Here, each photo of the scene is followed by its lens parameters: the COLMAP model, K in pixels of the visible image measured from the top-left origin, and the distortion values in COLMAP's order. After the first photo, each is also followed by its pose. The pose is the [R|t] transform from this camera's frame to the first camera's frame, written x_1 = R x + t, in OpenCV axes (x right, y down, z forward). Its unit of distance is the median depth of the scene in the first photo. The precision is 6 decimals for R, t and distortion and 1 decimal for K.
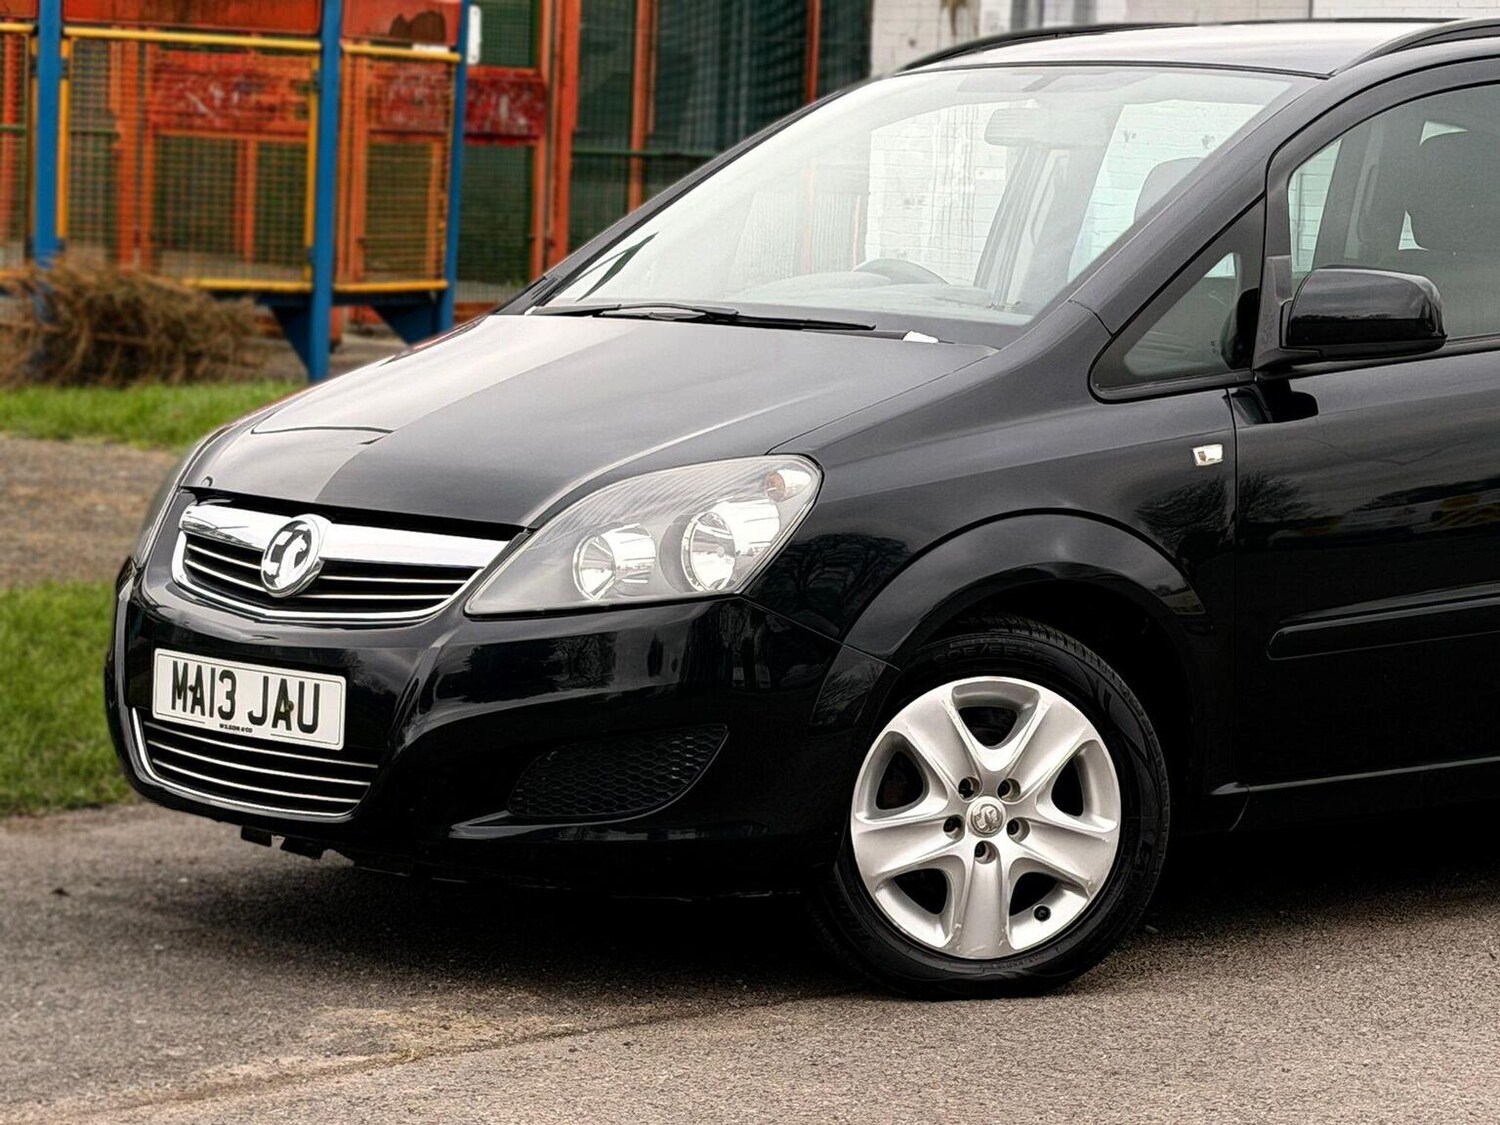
lens RADIAL K [[4493.0, 0, 749.7], [0, 4493.0, 560.6], [0, 0, 1]] dist [0.159249, 0.000000]
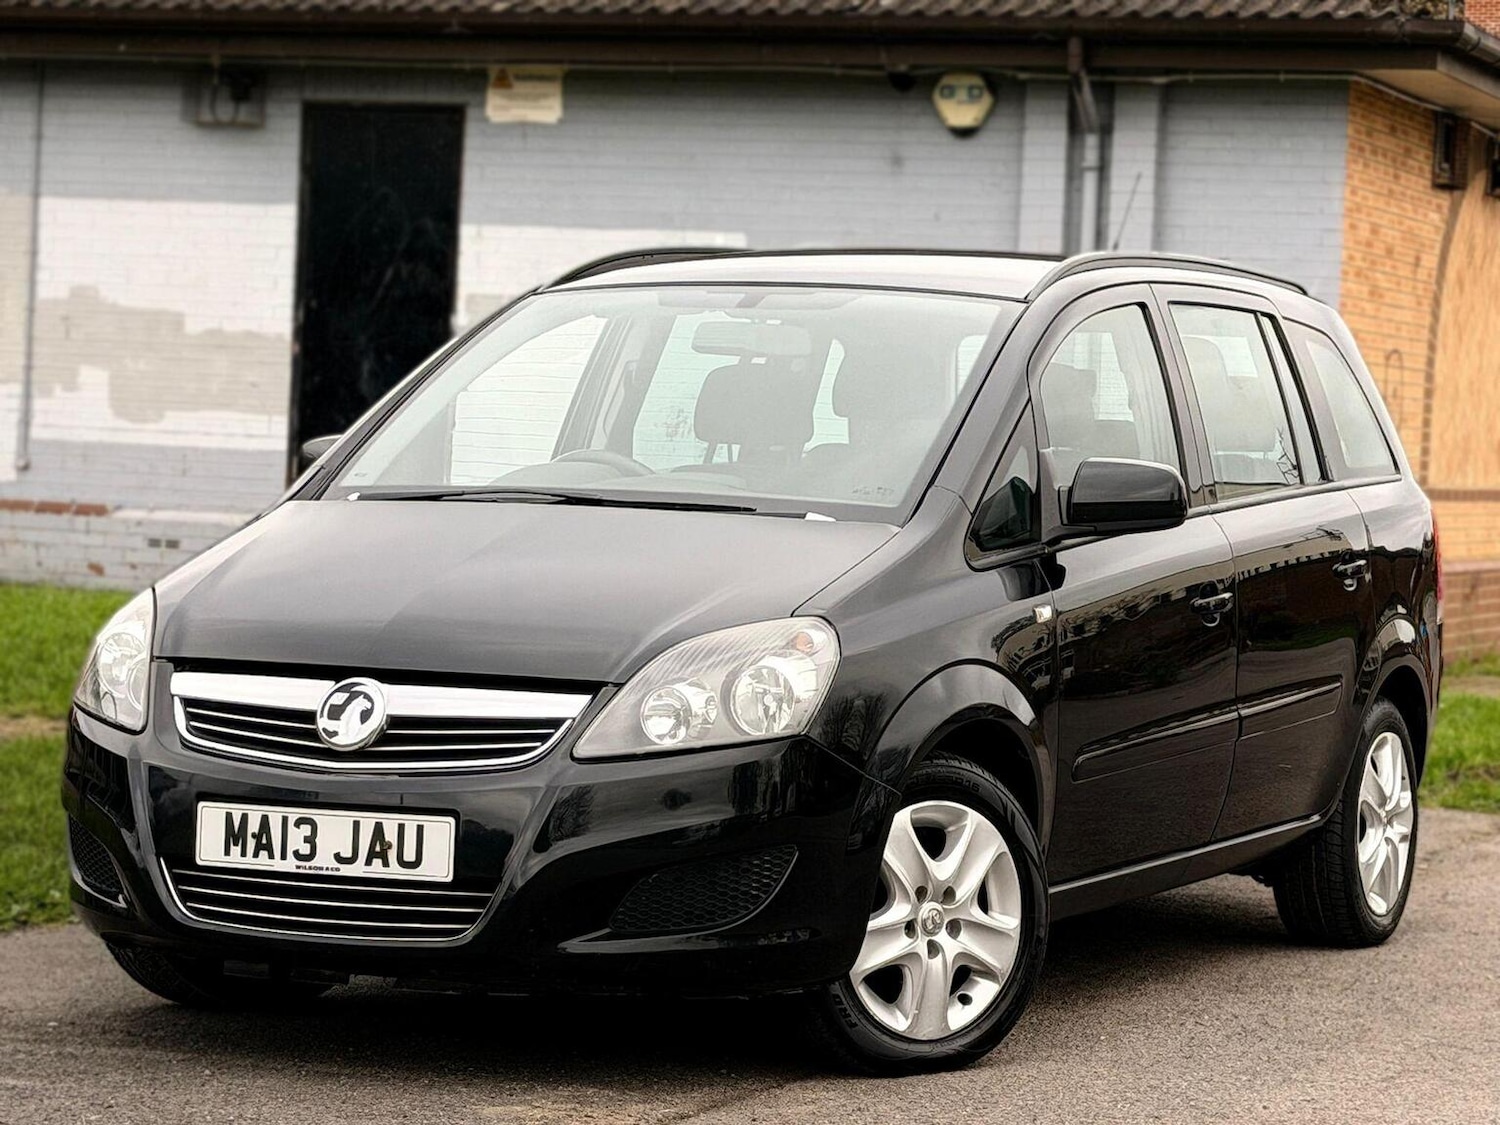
lens RADIAL K [[4493.0, 0, 748.5], [0, 4493.0, 564.0], [0, 0, 1]] dist [0.159249, 0.000000]
pose [[0.919552, -0.010089, 0.392838, -0.458762], [0.025931, 0.999049, -0.035042, 0.003492], [-0.392111, 0.042409, 0.918940, -0.079774]]
